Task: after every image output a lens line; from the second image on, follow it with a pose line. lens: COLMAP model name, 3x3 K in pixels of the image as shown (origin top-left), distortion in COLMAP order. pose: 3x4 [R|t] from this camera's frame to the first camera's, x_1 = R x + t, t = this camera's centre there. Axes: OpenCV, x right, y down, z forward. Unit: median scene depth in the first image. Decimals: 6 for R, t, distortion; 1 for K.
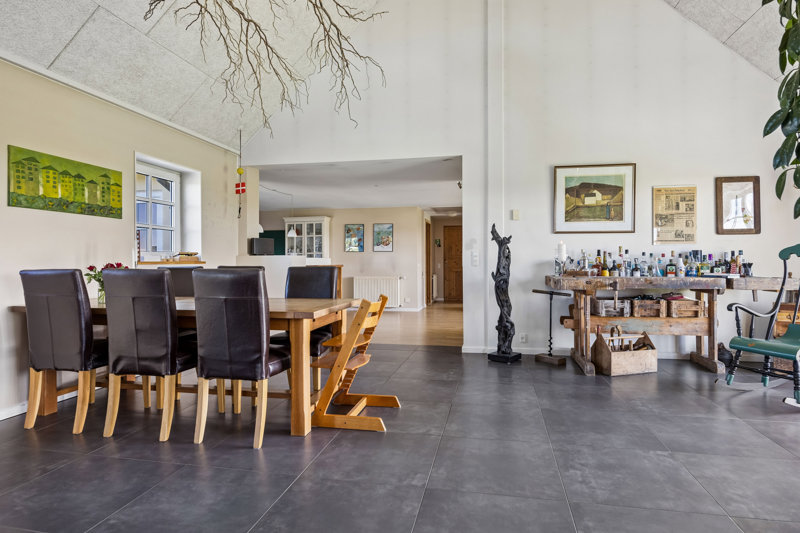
lens RADIAL K [[444.9, 0, 402.1], [0, 444.9, 262.5], [0, 0, 1]] dist [-0.005815, -0.001427]
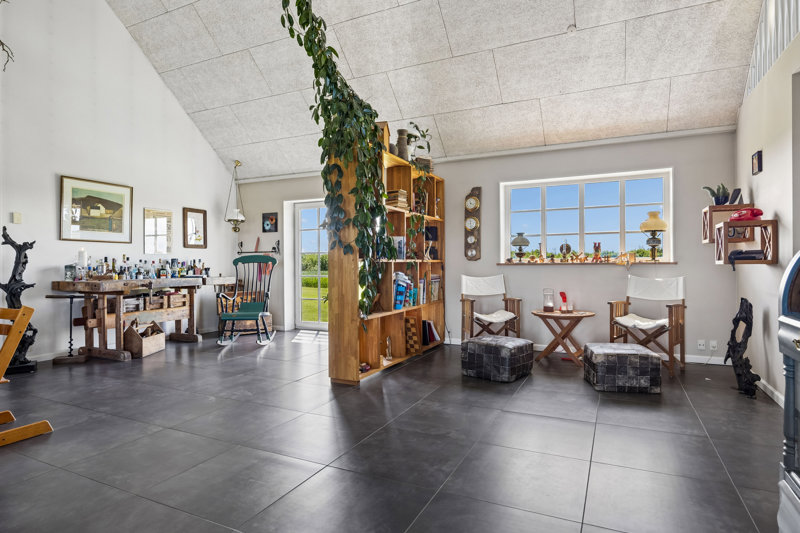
lens RADIAL K [[444.9, 0, 402.4], [0, 444.9, 263.6], [0, 0, 1]] dist [-0.005815, -0.001427]
pose [[0.254437, 0.003607, 0.967083, -0.482094], [0.004365, 0.999979, -0.004878, -0.002249], [-0.967080, 0.005463, 0.254416, -0.035196]]
